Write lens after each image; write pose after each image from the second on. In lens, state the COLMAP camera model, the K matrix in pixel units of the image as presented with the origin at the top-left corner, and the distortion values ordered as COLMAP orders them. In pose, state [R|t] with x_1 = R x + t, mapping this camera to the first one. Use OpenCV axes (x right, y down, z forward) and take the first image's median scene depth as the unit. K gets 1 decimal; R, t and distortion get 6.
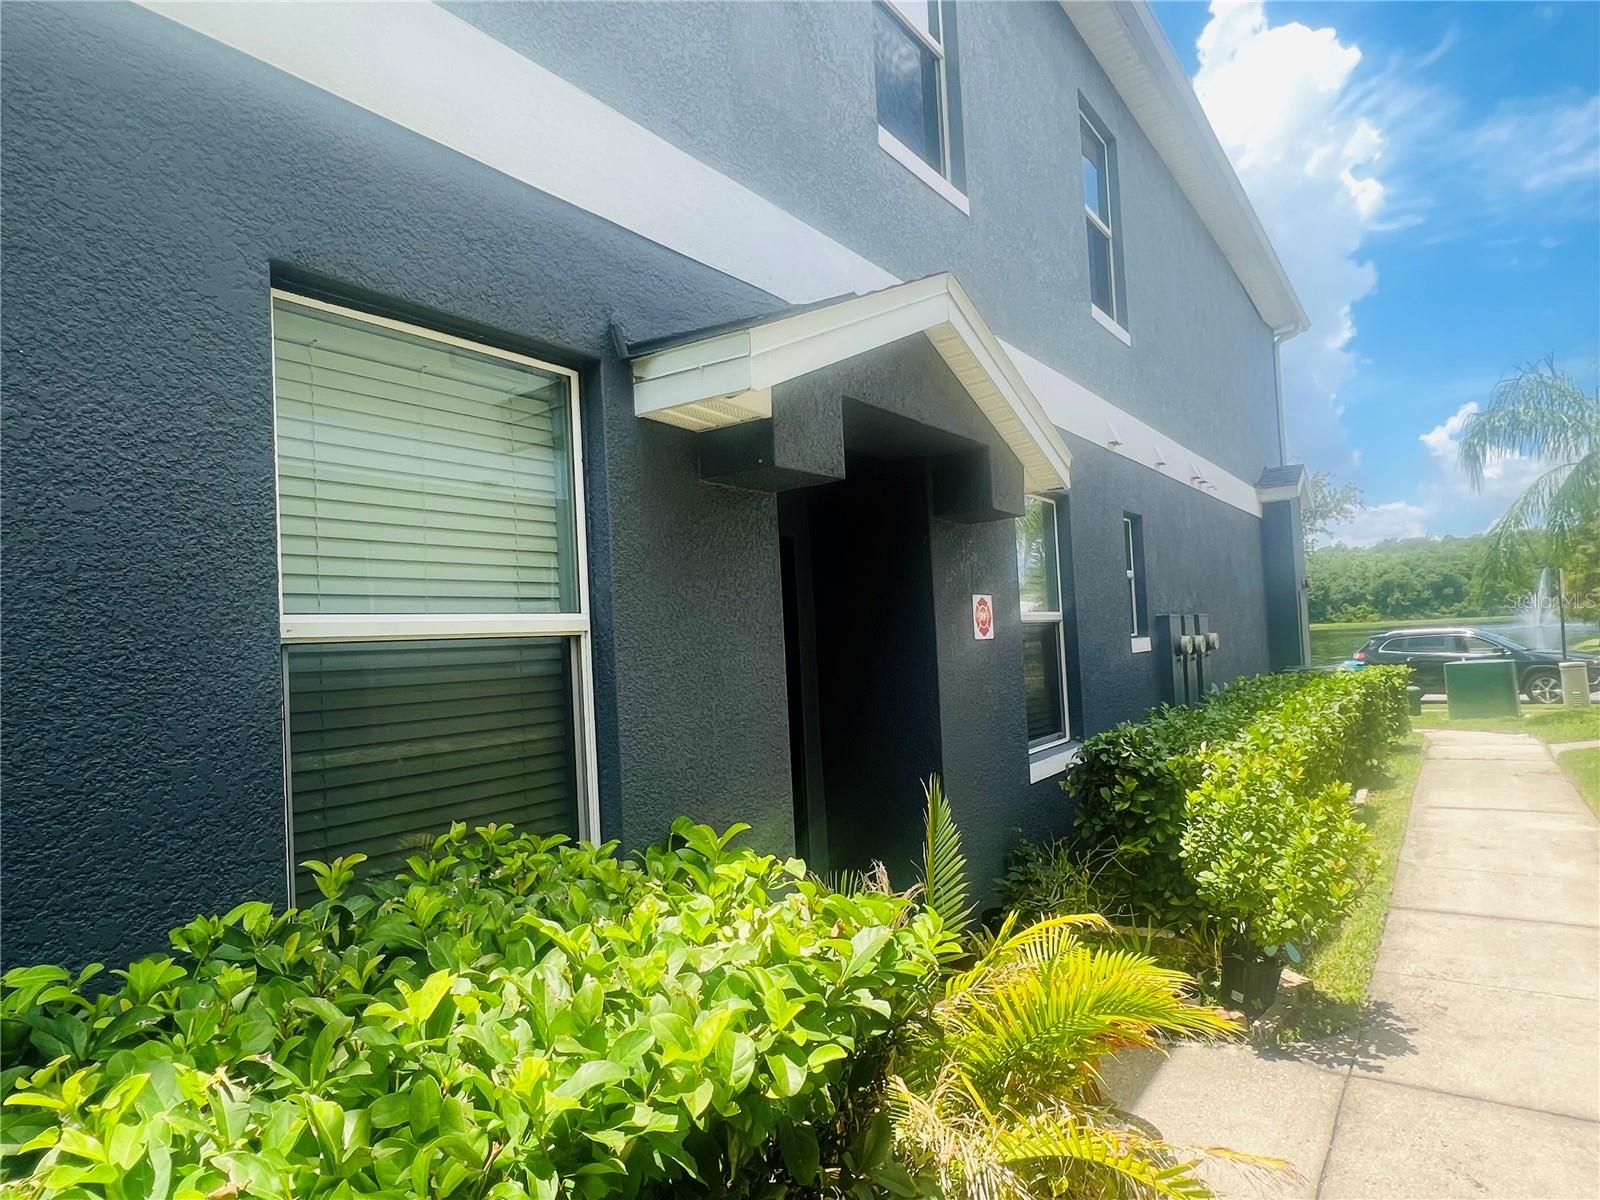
lens RADIAL K [[924.2, 0, 797.3], [0, 924.2, 610.9], [0, 0, 1]] dist [0.015325, 0.000208]
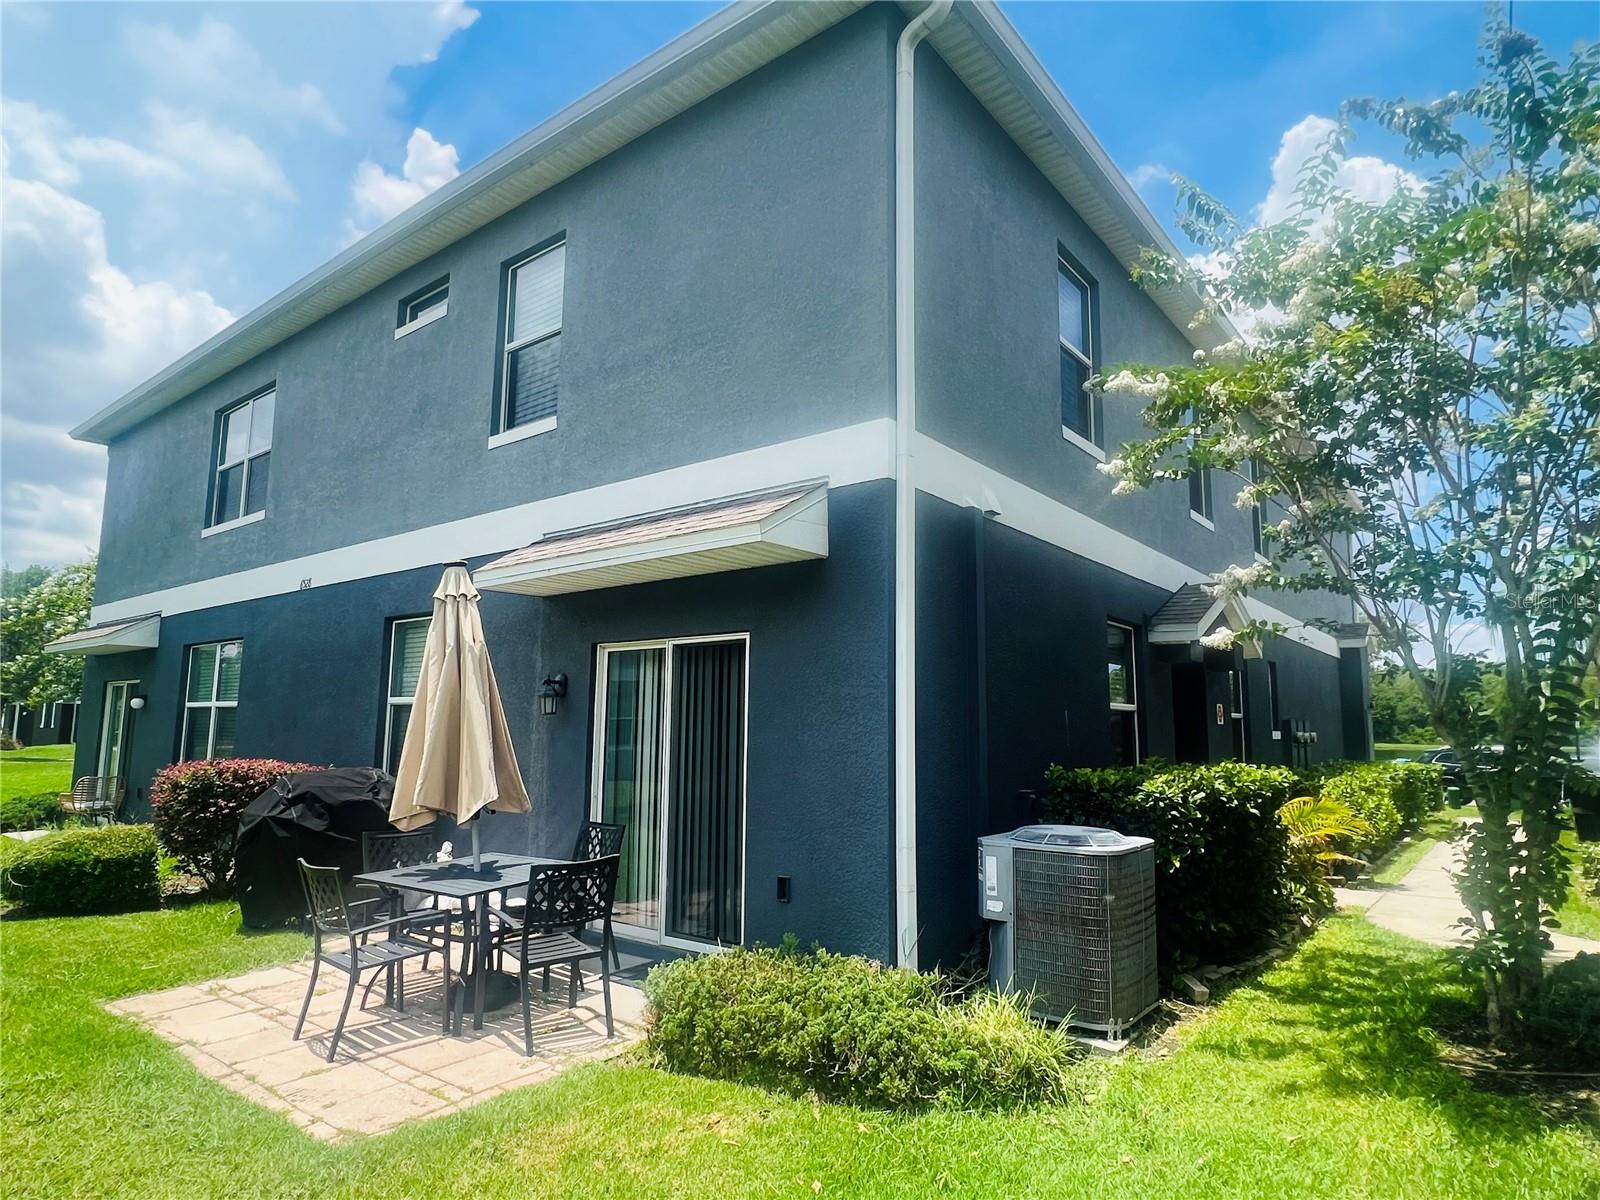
lens RADIAL K [[924.2, 0, 800.4], [0, 924.2, 610.5], [0, 0, 1]] dist [0.015325, 0.000208]
pose [[0.997279, 0.052325, -0.051920, -0.287485], [-0.056989, 0.994049, -0.092838, 0.009722], [0.046754, 0.095544, 0.994327, -0.525374]]
